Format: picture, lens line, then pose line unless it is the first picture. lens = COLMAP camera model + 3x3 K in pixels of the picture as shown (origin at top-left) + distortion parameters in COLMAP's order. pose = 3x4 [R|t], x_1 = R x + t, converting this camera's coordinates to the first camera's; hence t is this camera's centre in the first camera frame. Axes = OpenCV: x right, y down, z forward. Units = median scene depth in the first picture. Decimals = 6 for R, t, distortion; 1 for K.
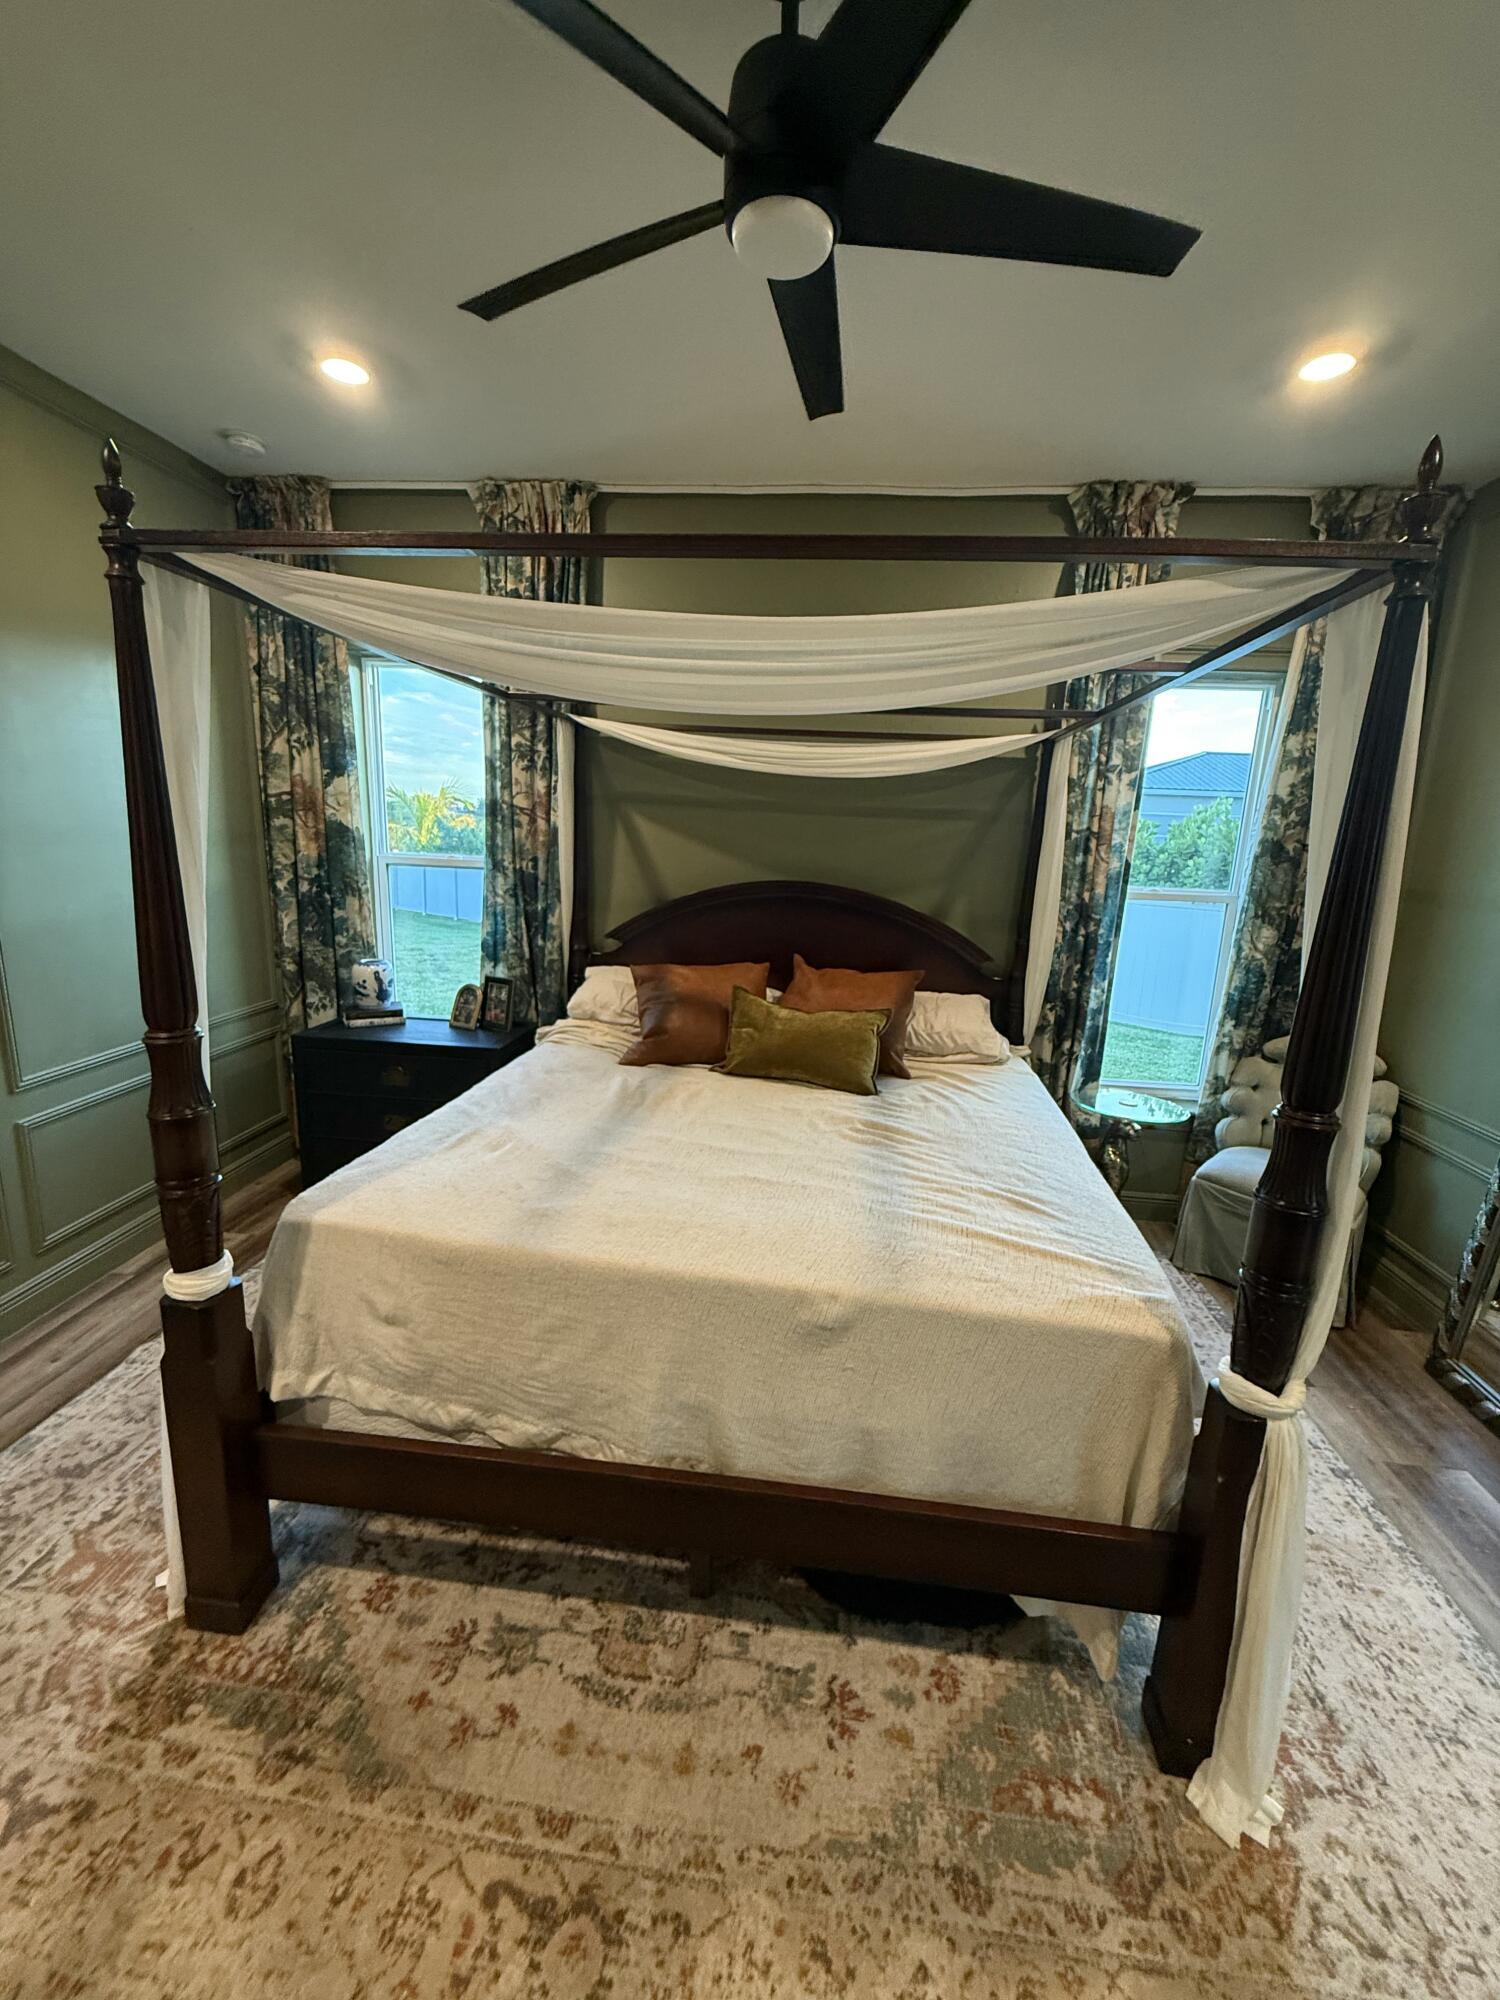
lens RADIAL K [[806.1, 0, 745.4], [0, 806.1, 999.1], [0, 0, 1]] dist [0.002459, -0.001160]
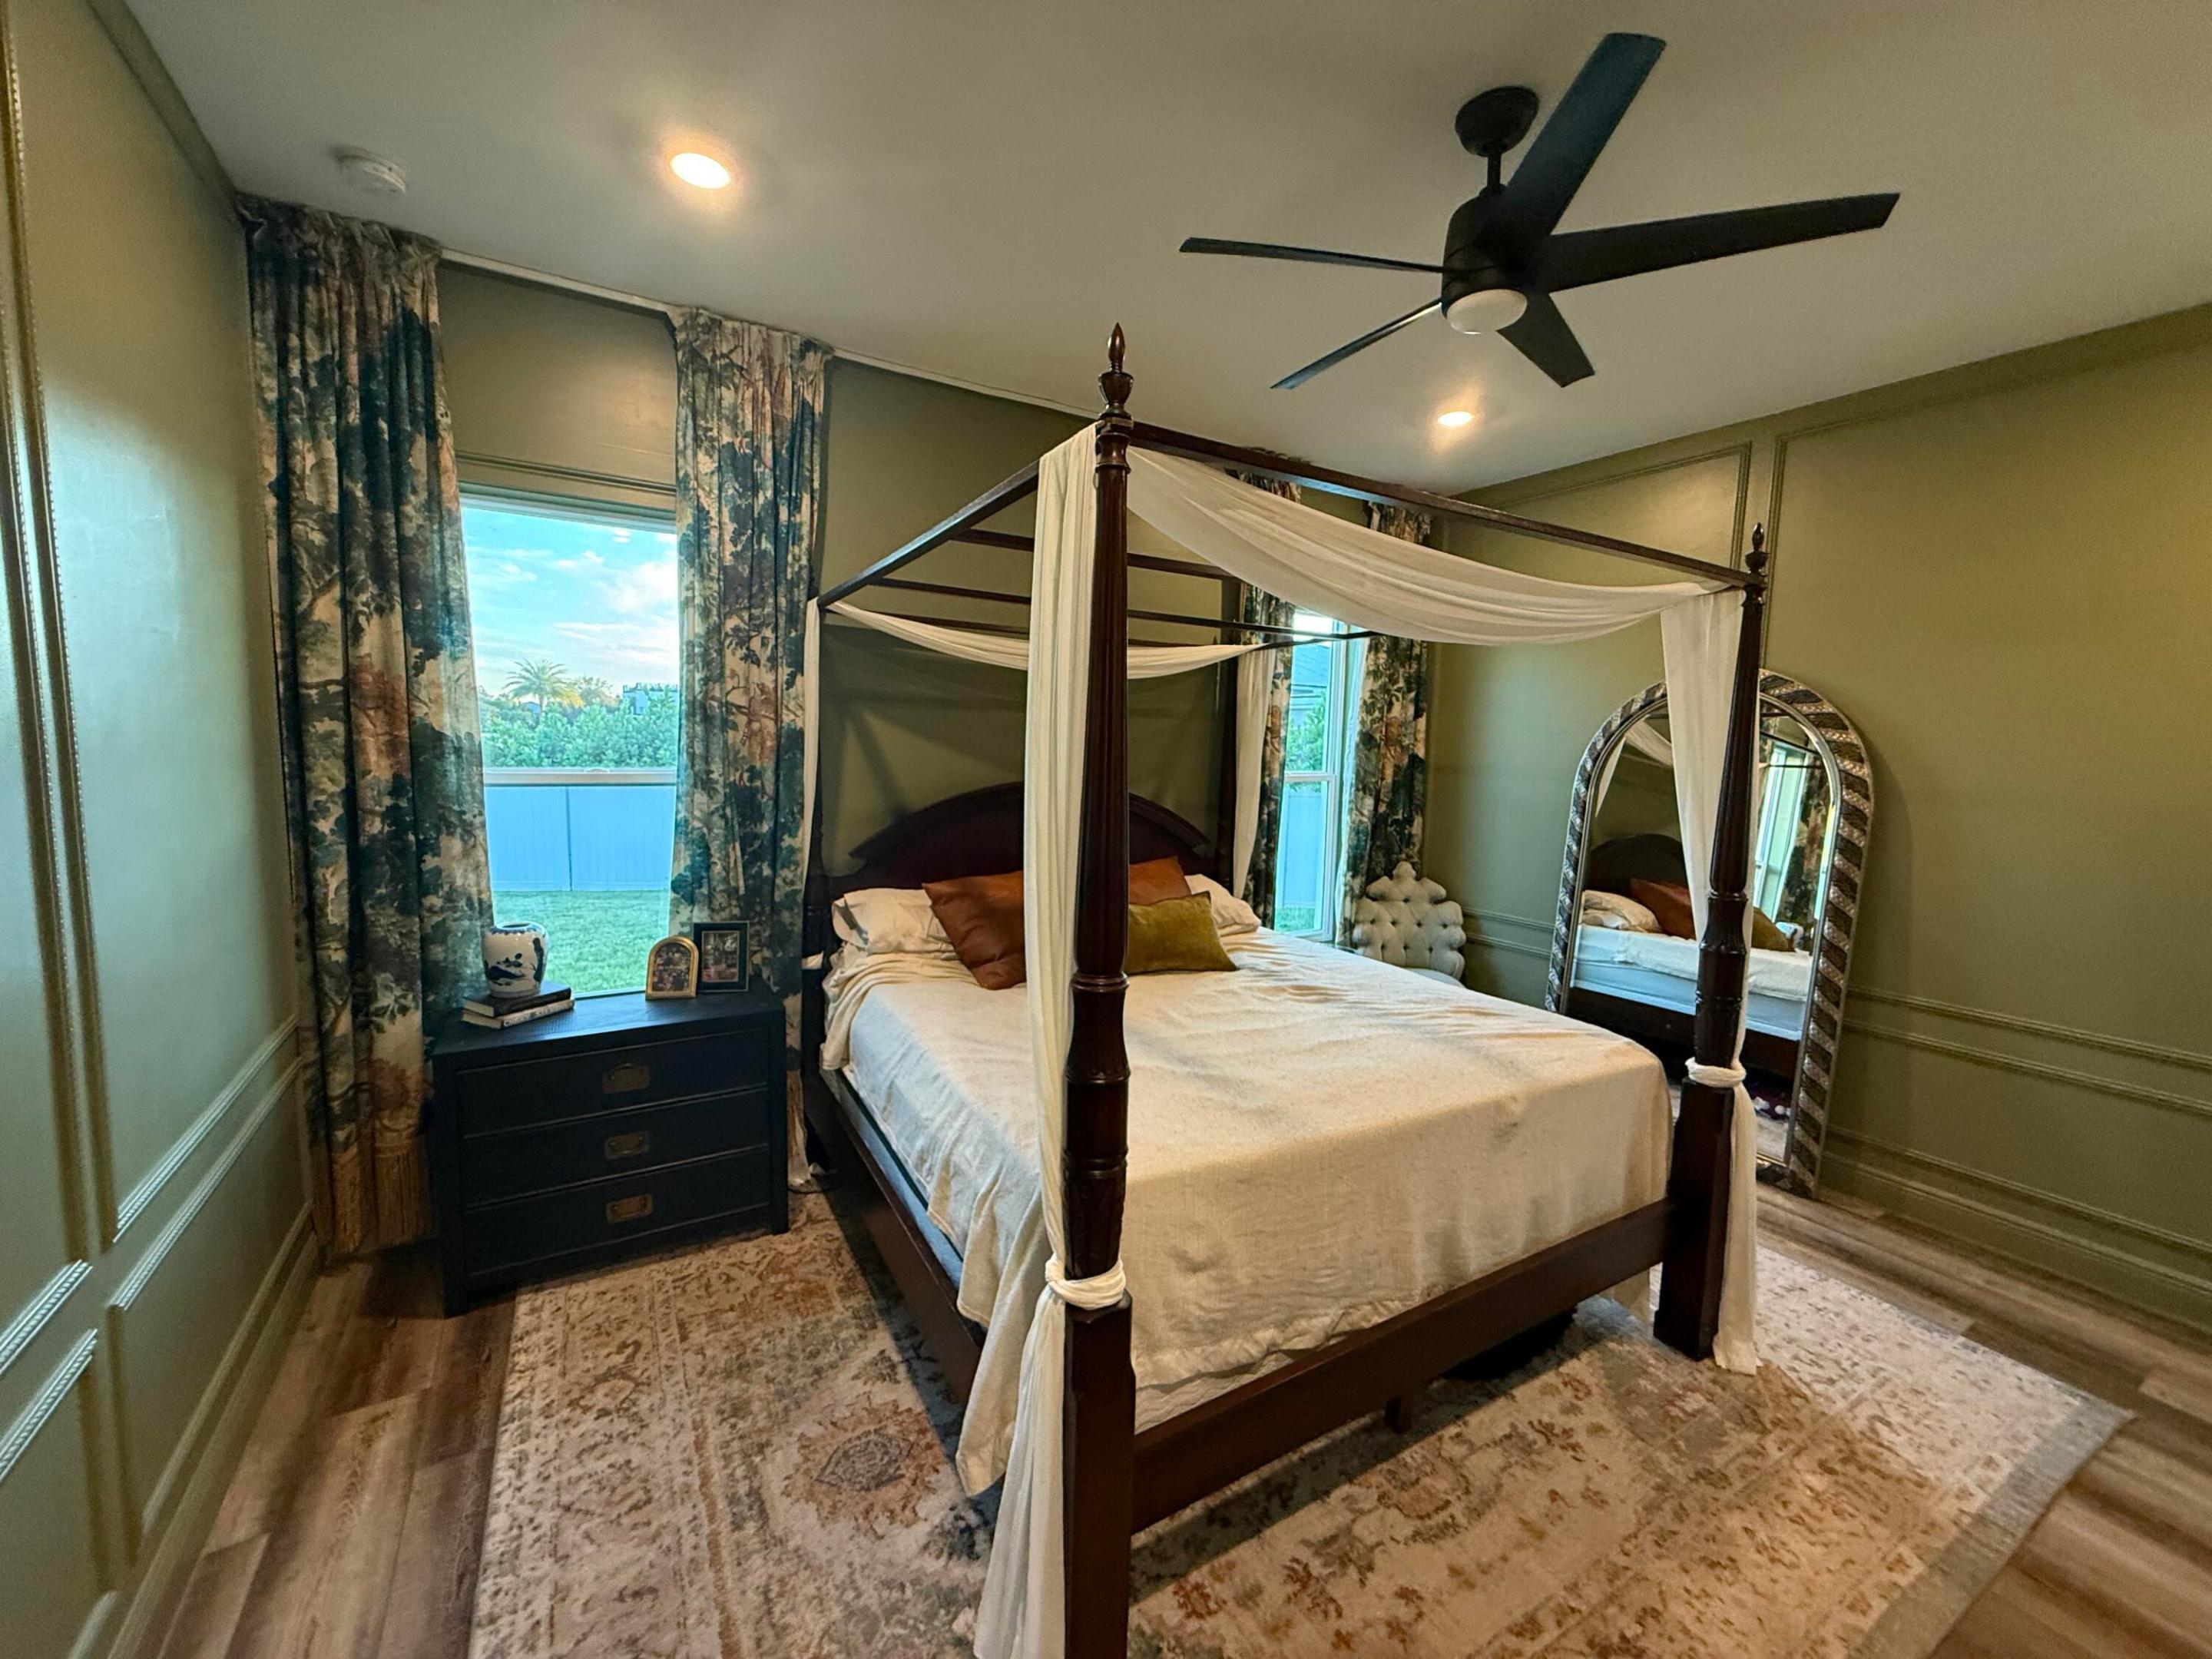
lens RADIAL K [[891.6, 0, 1104.4], [0, 891.6, 826.7], [0, 0, 1]] dist [0.002459, -0.001160]
pose [[0.798652, -0.078582, 0.596641, -0.562861], [0.132390, 0.990092, -0.046813, -0.031722], [-0.587050, 0.116377, 0.801142, 0.100972]]
